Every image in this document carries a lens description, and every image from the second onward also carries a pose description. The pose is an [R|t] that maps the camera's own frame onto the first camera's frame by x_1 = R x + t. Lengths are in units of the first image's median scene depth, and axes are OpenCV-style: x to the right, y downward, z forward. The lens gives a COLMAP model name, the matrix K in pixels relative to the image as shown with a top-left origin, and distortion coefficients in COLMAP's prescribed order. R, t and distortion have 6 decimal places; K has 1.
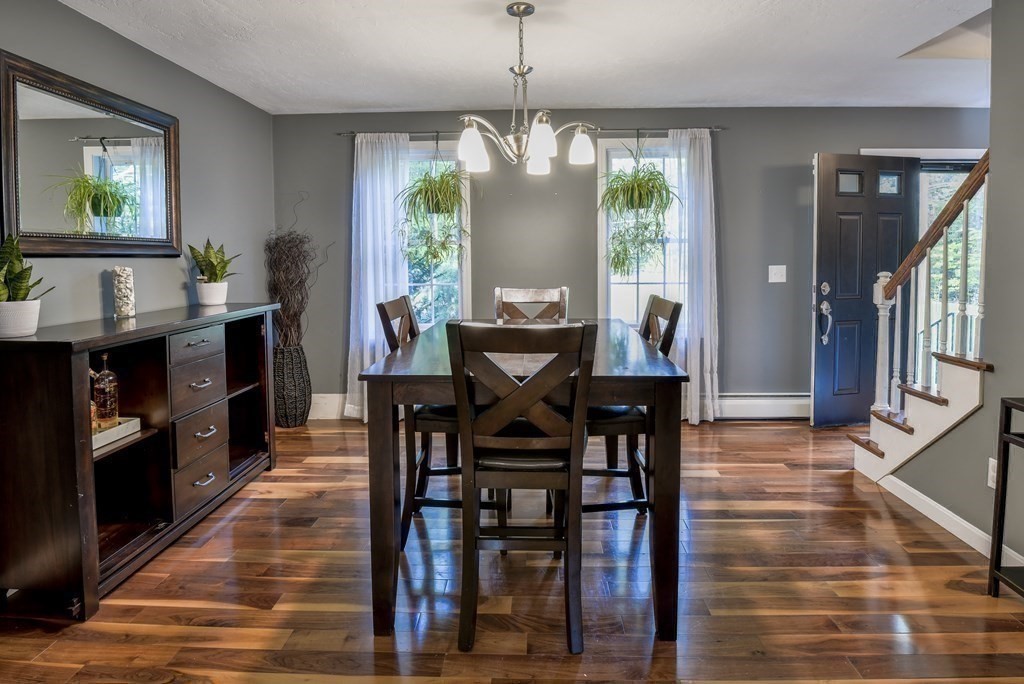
lens RADIAL K [[533.3, 0, 515.6], [0, 533.3, 292.1], [0, 0, 1]] dist [-0.031636, -0.000291]
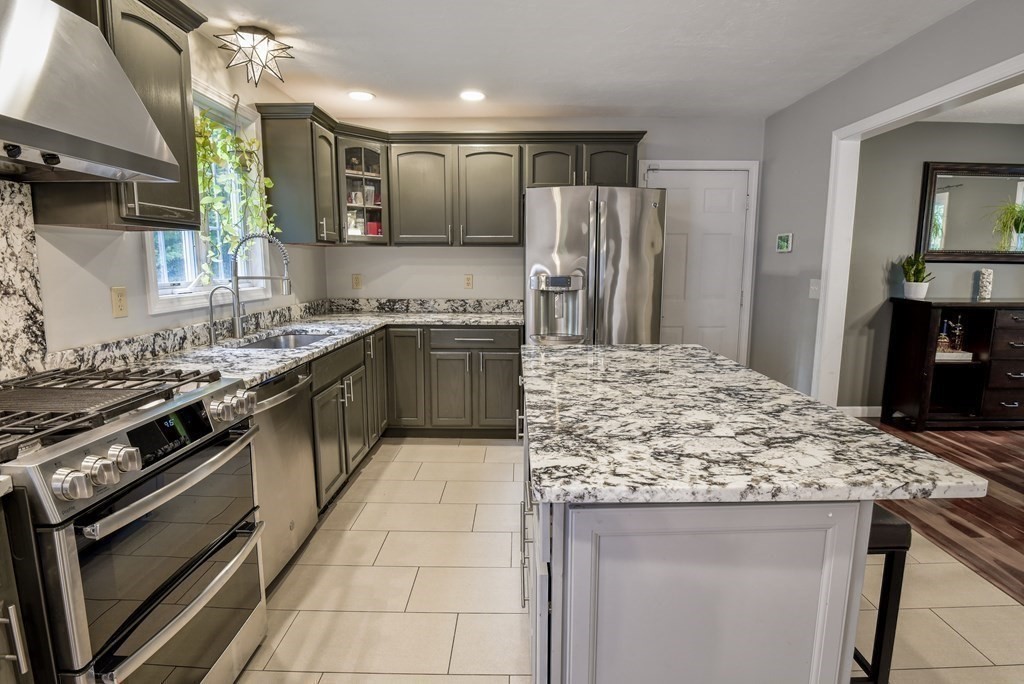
lens RADIAL K [[535.1, 0, 519.9], [0, 535.1, 341.6], [0, 0, 1]] dist [-0.029033, -0.000872]
pose [[0.030474, 0.149122, -0.988349, 0.760490], [-0.068615, 0.986788, 0.146770, 0.032965], [0.997178, 0.063343, 0.040303, -0.472473]]
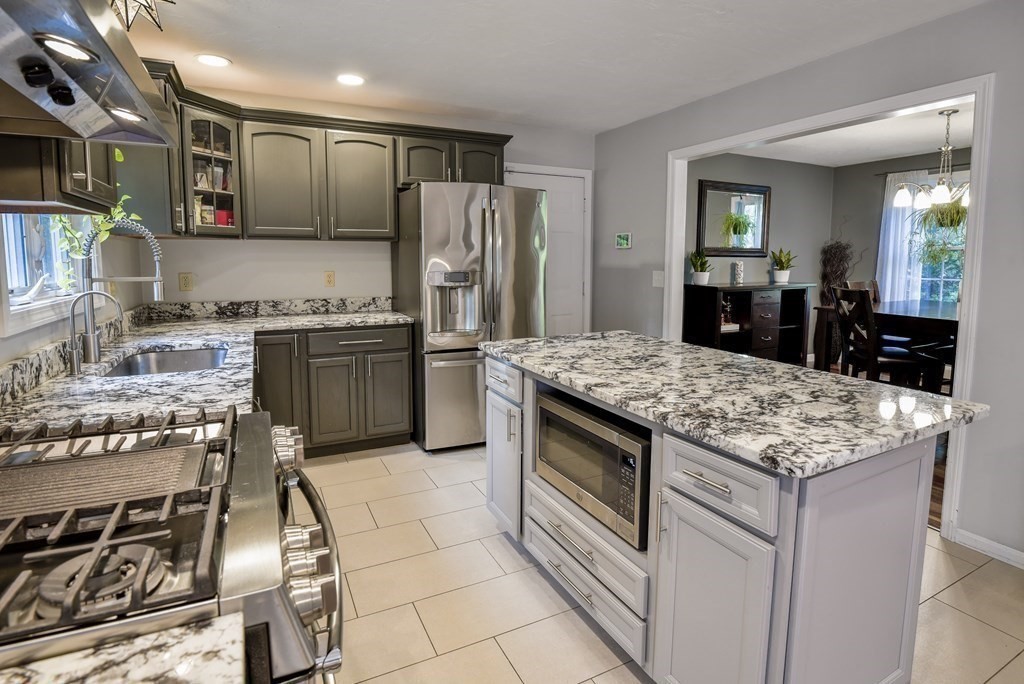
lens RADIAL K [[523.9, 0, 530.2], [0, 523.9, 308.6], [0, 0, 1]] dist [-0.030715, -0.000277]
pose [[0.487759, 0.088775, -0.868453, 0.662660], [-0.061020, 0.995850, 0.067526, 0.049958], [0.870843, 0.020057, 0.491152, -0.754110]]
